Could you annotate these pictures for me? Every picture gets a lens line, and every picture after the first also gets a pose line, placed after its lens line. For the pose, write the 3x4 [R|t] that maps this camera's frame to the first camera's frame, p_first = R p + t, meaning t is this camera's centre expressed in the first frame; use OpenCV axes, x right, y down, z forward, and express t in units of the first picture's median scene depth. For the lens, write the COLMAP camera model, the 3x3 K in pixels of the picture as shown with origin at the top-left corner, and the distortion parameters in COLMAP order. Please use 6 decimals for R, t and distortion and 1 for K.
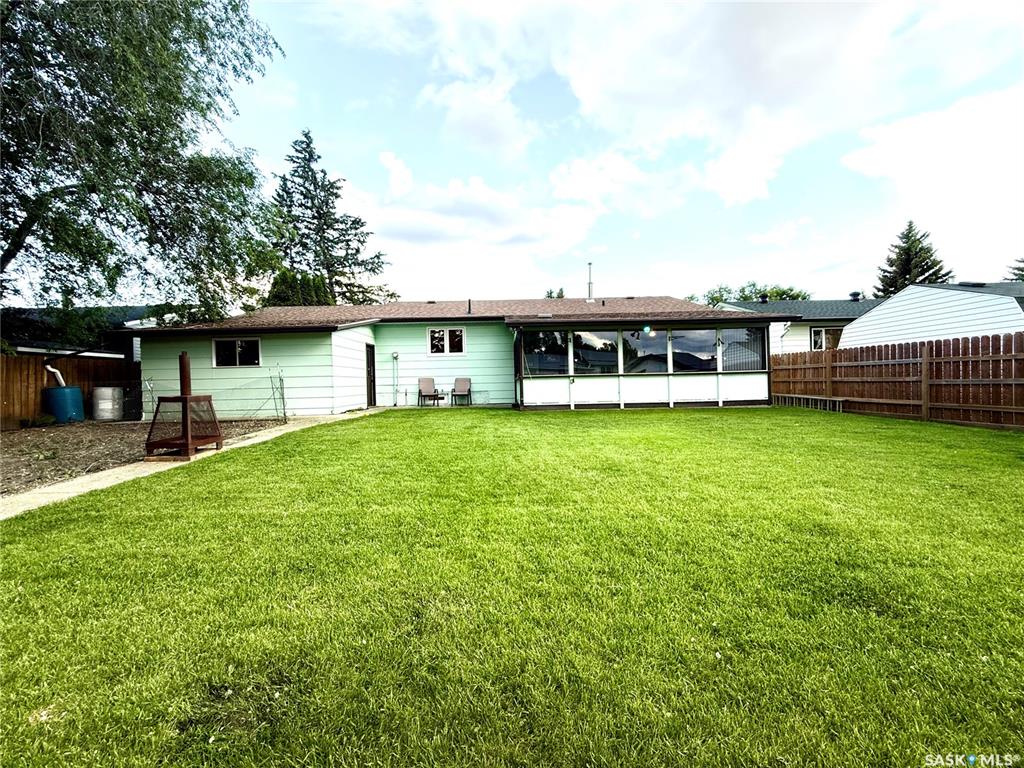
lens RADIAL K [[407.2, 0, 526.4], [0, 407.2, 382.7], [0, 0, 1]] dist [-0.000220, -0.000119]
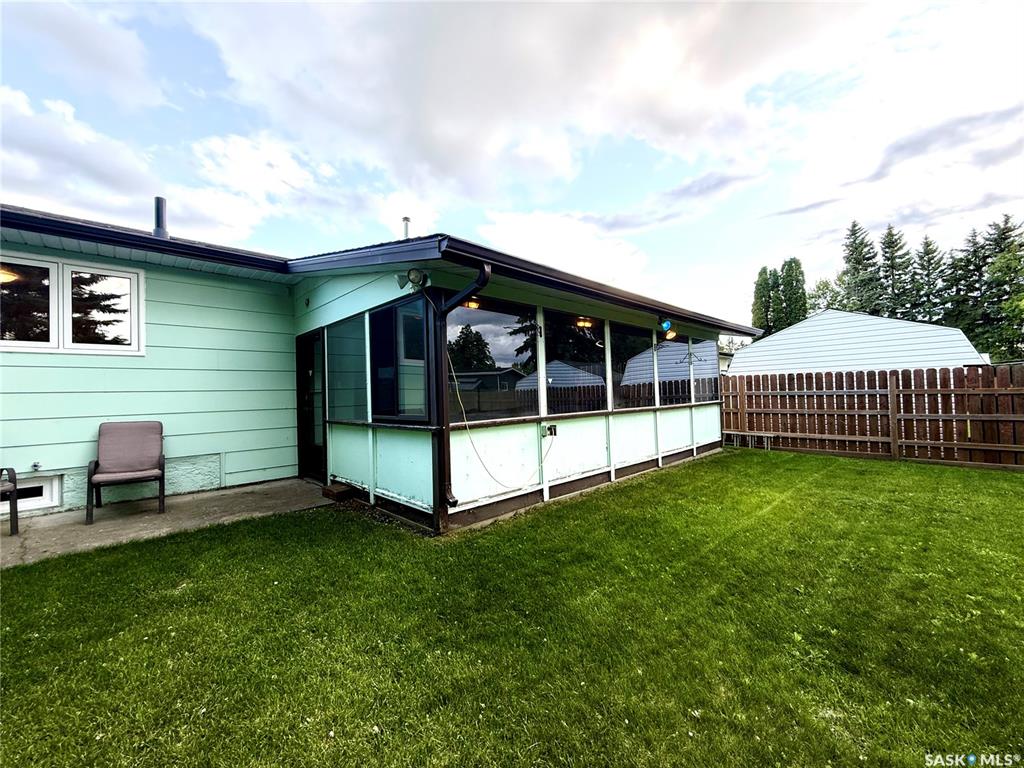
lens RADIAL K [[407.2, 0, 512.0], [0, 407.2, 384.5], [0, 0, 1]] dist [-0.000220, -0.000119]
pose [[0.752754, 0.019762, 0.658005, -0.139482], [0.008716, 0.999162, -0.039979, -0.026021], [-0.658244, 0.035830, 0.751951, 0.537280]]
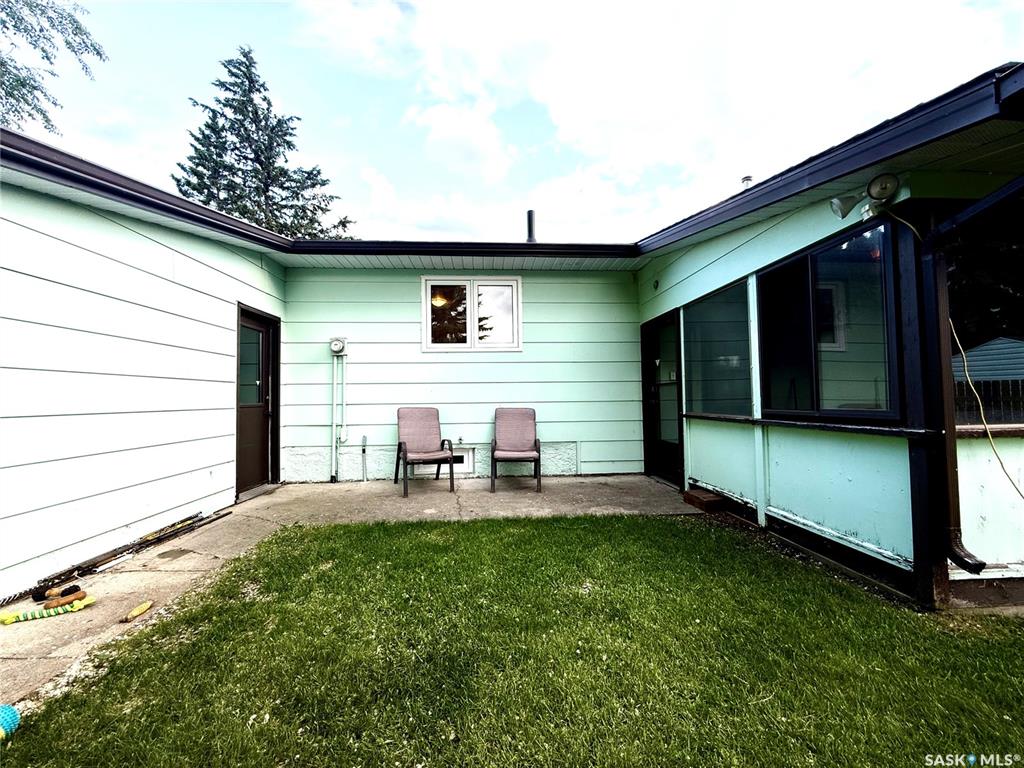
lens RADIAL K [[407.2, 0, 511.2], [0, 407.2, 383.6], [0, 0, 1]] dist [-0.000220, -0.000119]
pose [[0.999762, 0.013309, 0.017277, -0.164116], [-0.012648, 0.999203, -0.037848, -0.020089], [-0.017767, 0.037621, 0.999134, 0.606389]]
